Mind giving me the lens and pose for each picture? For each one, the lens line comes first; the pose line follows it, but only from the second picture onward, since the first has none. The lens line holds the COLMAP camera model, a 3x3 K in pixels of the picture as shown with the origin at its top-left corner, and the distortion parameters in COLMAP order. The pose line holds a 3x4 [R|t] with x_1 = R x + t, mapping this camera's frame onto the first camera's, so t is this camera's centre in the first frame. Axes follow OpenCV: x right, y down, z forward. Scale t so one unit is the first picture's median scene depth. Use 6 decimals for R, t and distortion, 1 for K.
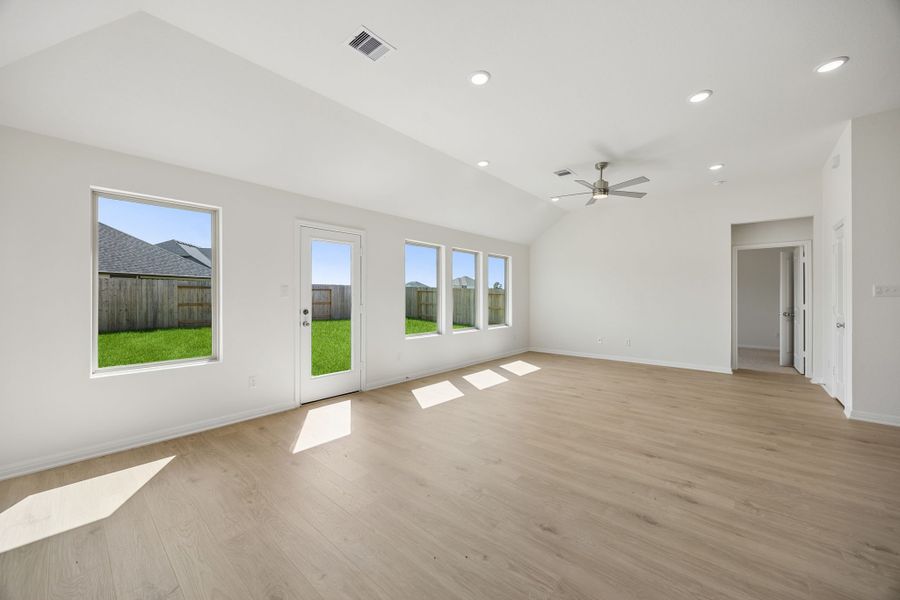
lens RADIAL K [[343.3, 0, 448.2], [0, 343.3, 300.1], [0, 0, 1]] dist [-0.004030, 0.000123]
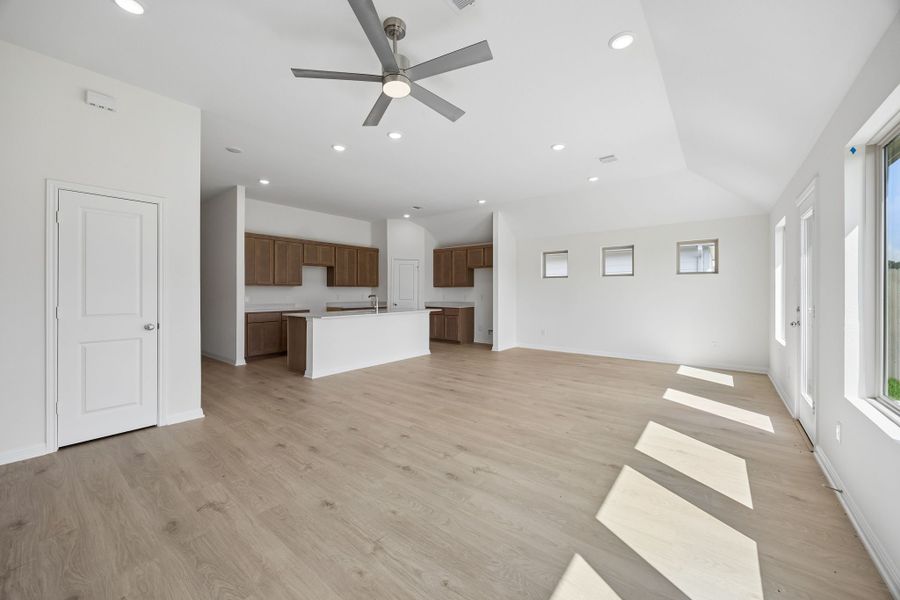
lens RADIAL K [[343.3, 0, 446.9], [0, 343.3, 291.2], [0, 0, 1]] dist [-0.004030, 0.000123]
pose [[-0.999116, -0.001204, -0.042029, 0.329869], [-0.001624, 0.999949, 0.009960, -0.012932], [0.042015, 0.010019, -0.999067, 1.259480]]
